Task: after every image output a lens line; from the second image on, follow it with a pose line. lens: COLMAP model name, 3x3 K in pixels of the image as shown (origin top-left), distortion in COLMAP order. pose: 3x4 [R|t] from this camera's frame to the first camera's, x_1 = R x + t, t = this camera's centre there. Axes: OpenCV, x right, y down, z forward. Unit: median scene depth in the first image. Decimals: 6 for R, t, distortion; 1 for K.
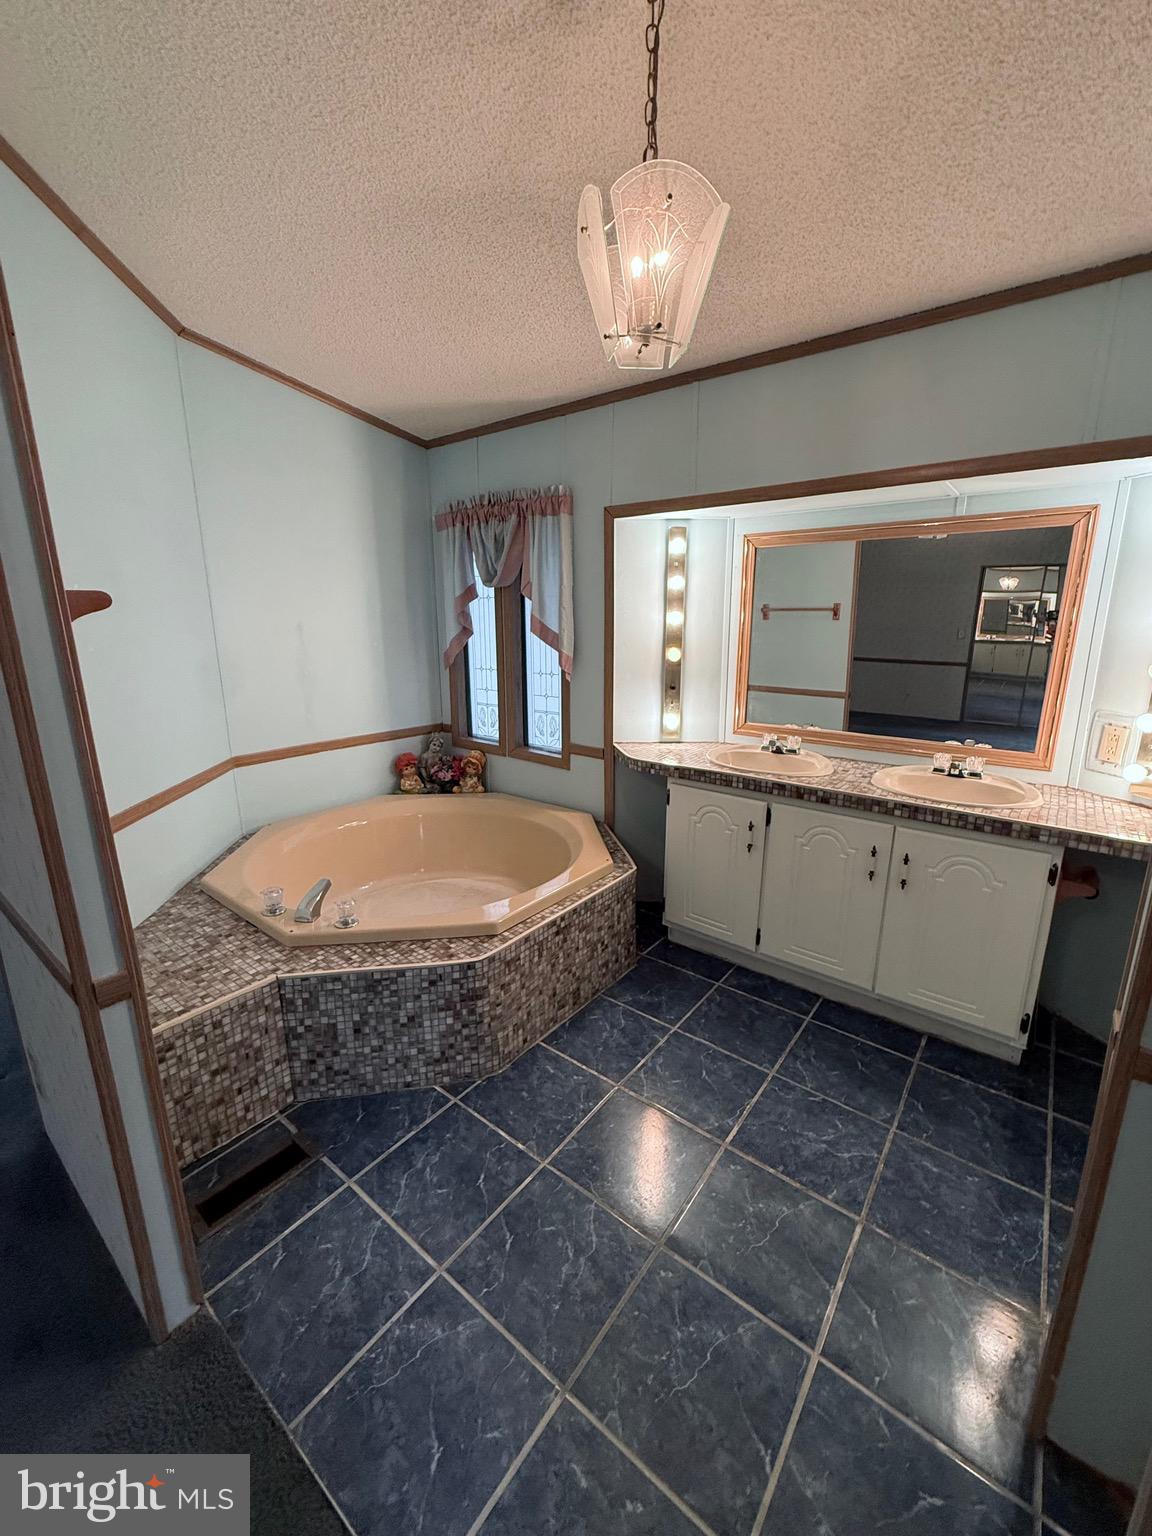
lens RADIAL K [[611.9, 0, 575.4], [0, 611.9, 764.2], [0, 0, 1]] dist [-0.000324, 0.000172]
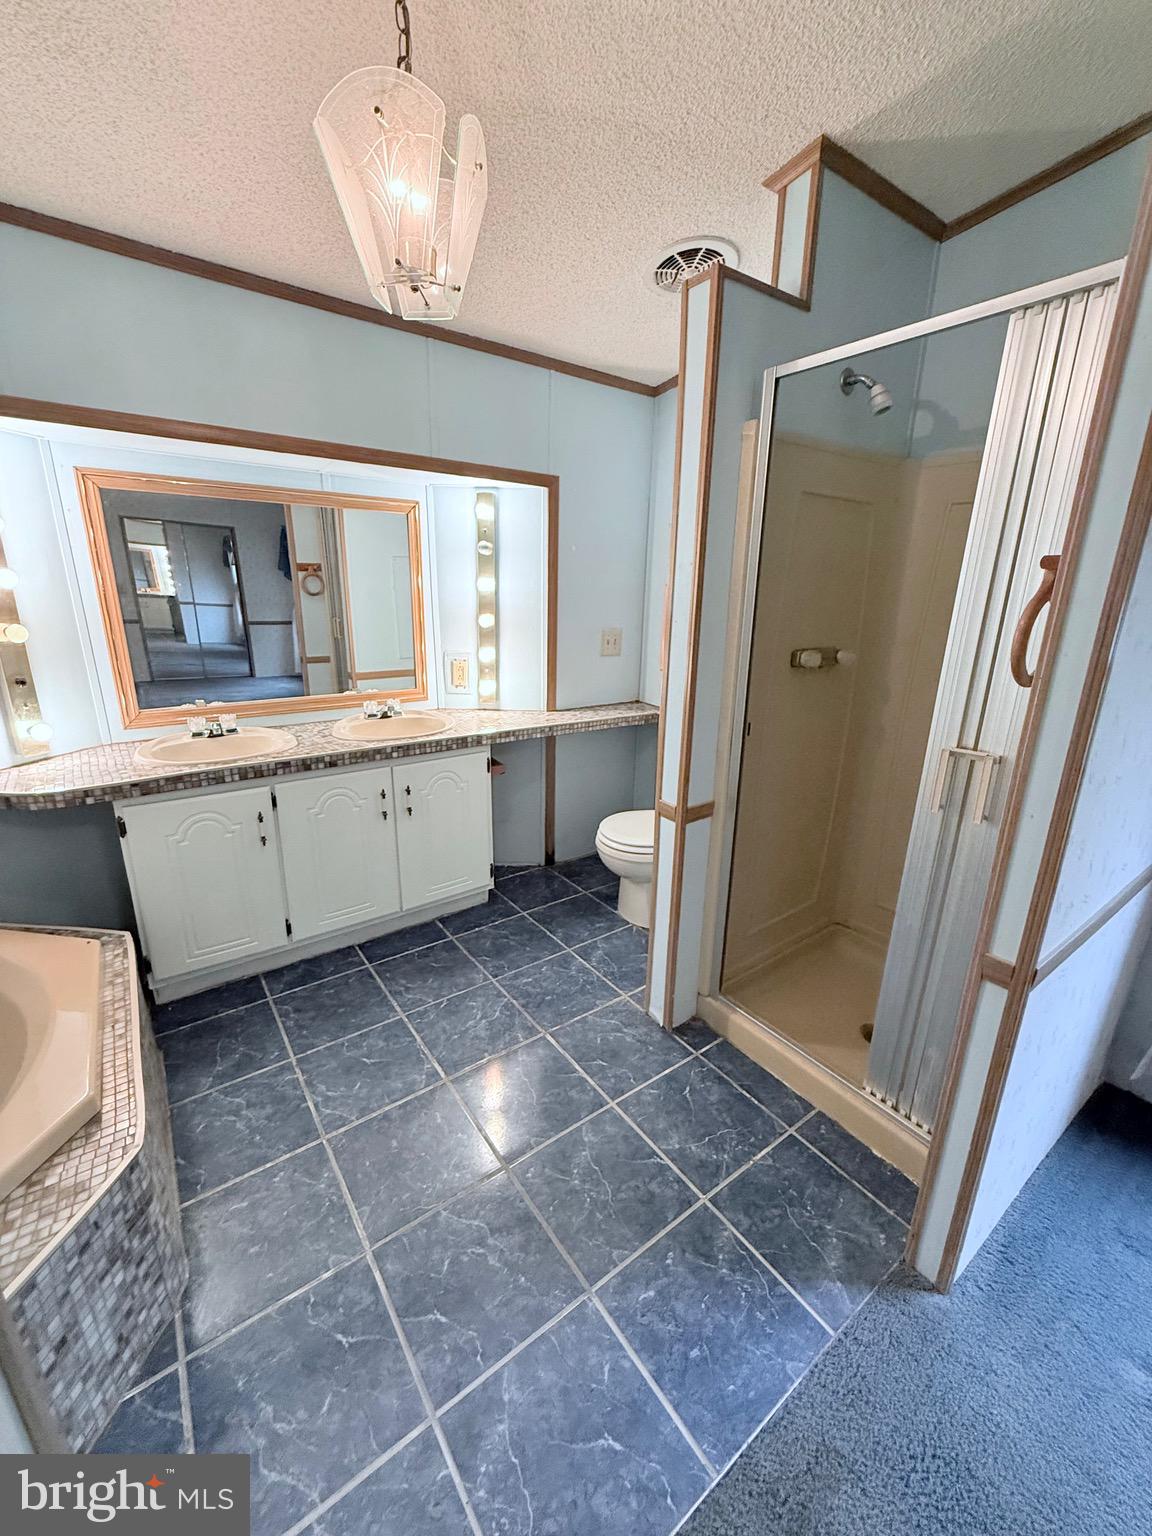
lens RADIAL K [[611.4, 0, 571.3], [0, 611.4, 764.2], [0, 0, 1]] dist [-0.002492, -0.000056]
pose [[0.274813, -0.266010, 0.923968, -0.464764], [0.203889, 0.955235, 0.214370, -0.084983], [-0.939631, 0.129475, 0.316747, 0.318914]]
